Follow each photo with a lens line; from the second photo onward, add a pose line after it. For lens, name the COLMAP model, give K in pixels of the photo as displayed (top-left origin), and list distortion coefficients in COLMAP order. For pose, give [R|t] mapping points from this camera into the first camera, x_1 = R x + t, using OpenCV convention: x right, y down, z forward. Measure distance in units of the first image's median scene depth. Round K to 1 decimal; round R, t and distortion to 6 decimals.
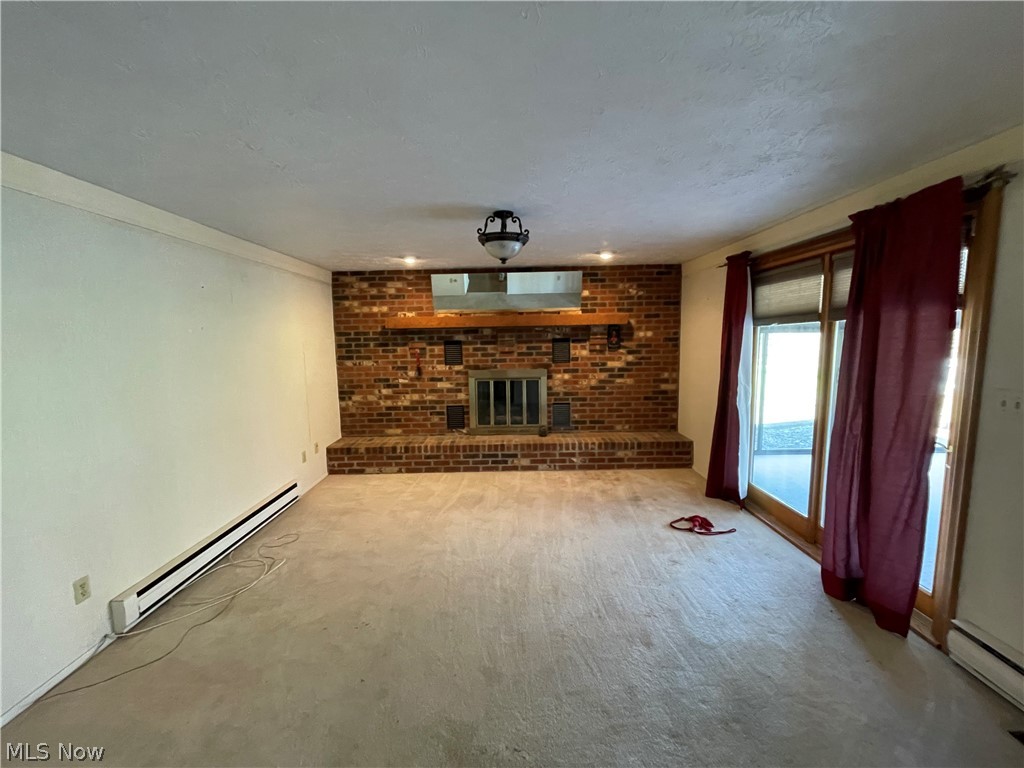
lens RADIAL K [[414.7, 0, 505.2], [0, 414.7, 375.7], [0, 0, 1]] dist [0.002382, -0.001118]
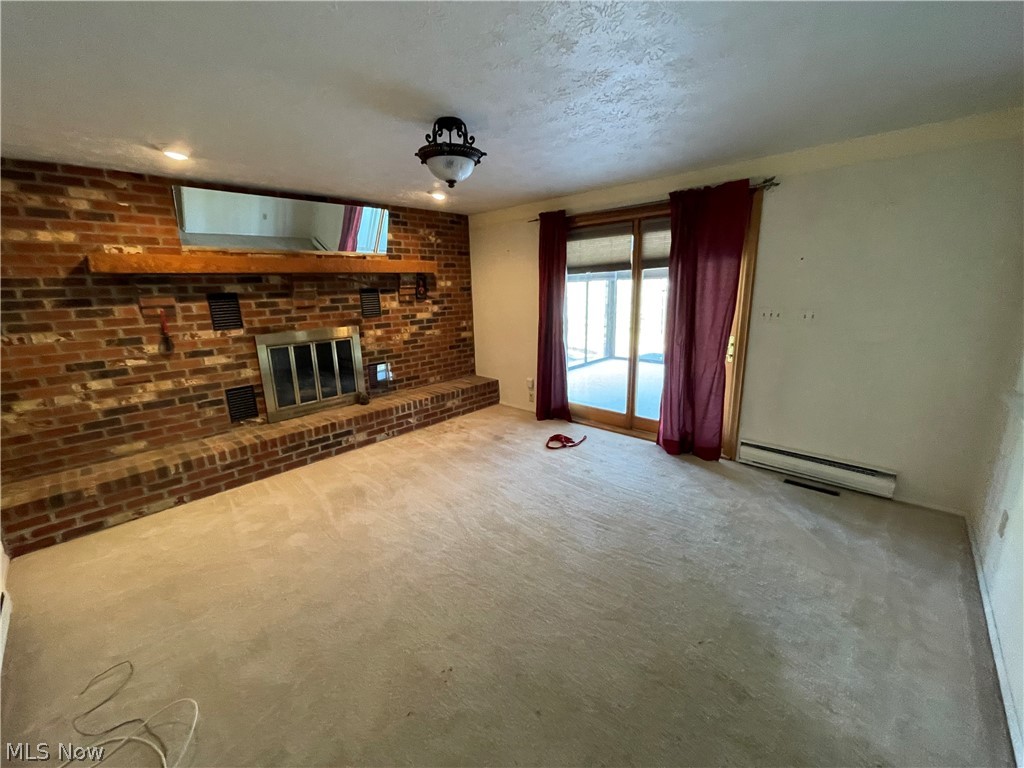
lens RADIAL K [[414.7, 0, 507.4], [0, 414.7, 376.4], [0, 0, 1]] dist [0.002382, -0.001118]
pose [[0.686321, -0.158614, 0.709792, -0.325744], [0.085351, 0.986751, 0.137976, -0.004779], [-0.722273, -0.034114, 0.690766, 0.200036]]
